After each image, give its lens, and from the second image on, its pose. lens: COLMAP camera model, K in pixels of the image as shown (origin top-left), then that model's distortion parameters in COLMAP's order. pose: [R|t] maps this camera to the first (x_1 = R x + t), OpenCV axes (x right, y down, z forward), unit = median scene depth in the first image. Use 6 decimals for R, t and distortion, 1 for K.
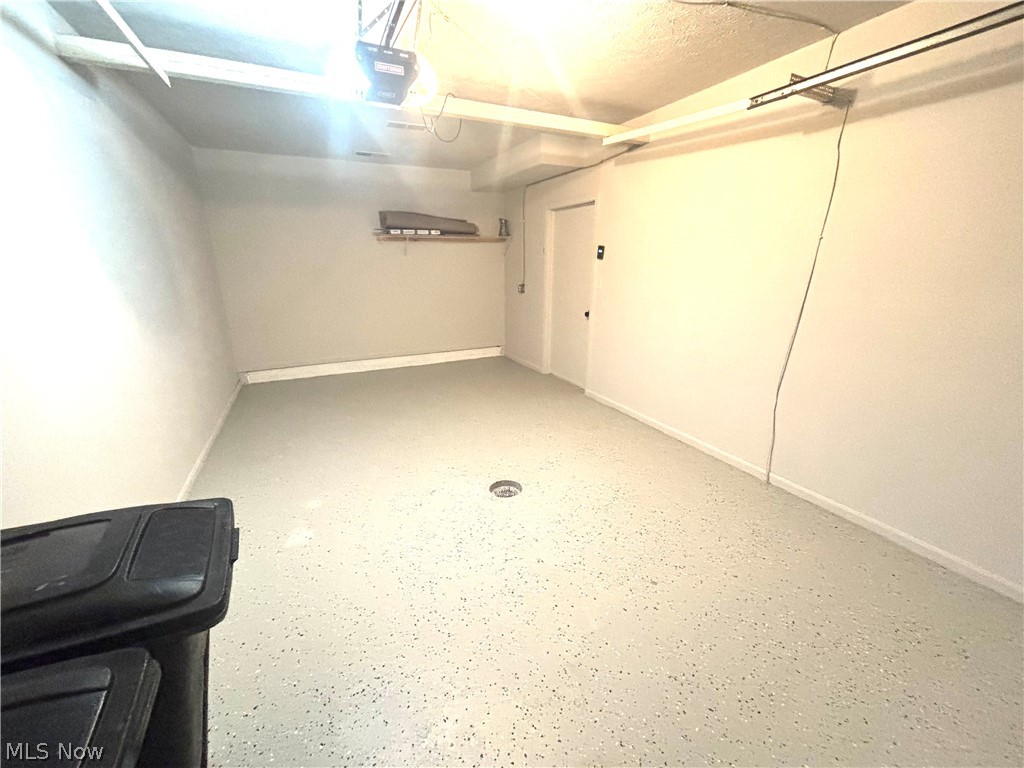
lens RADIAL K [[413.0, 0, 506.9], [0, 413.0, 387.2], [0, 0, 1]] dist [0.001739, -0.000167]
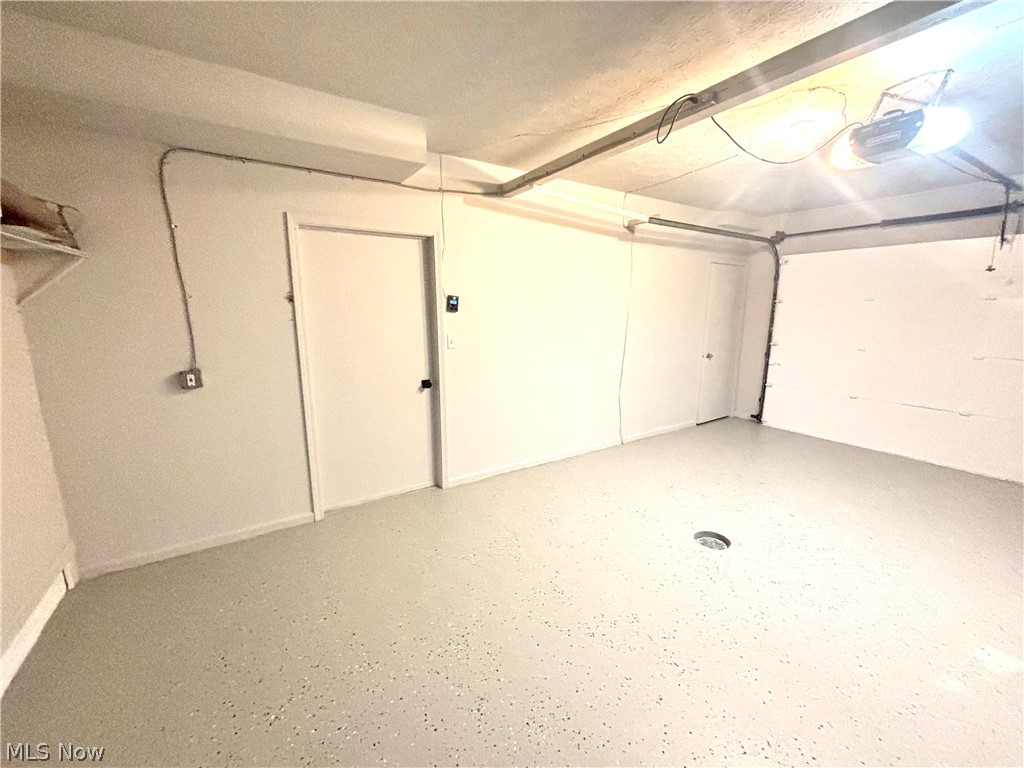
lens RADIAL K [[413.0, 0, 511.1], [0, 413.0, 386.9], [0, 0, 1]] dist [0.001739, -0.000167]
pose [[-0.106509, -0.208626, 0.972179, -0.750264], [0.280778, 0.931637, 0.230687, -0.419304], [-0.953845, 0.297536, -0.040650, 1.241066]]
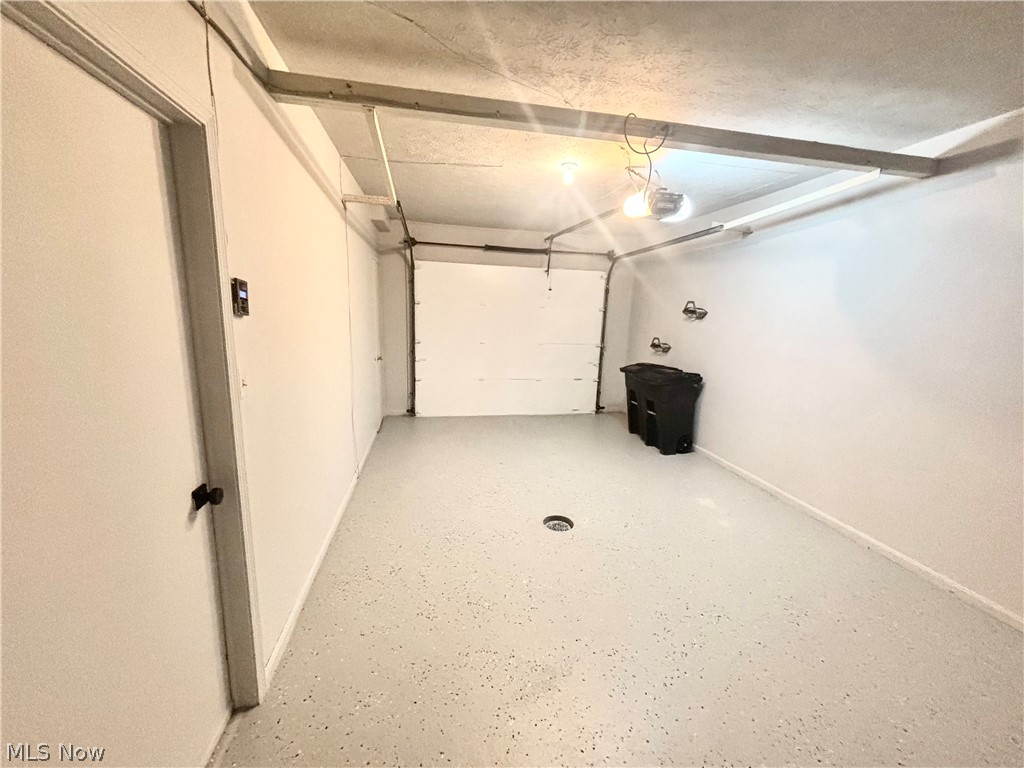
lens RADIAL K [[413.0, 0, 512.4], [0, 413.0, 380.6], [0, 0, 1]] dist [0.001739, -0.000167]
pose [[-0.963256, -0.090173, 0.252994, -0.113928], [0.030854, 0.898568, 0.437747, -0.521808], [-0.266805, 0.429469, -0.862770, 1.620810]]
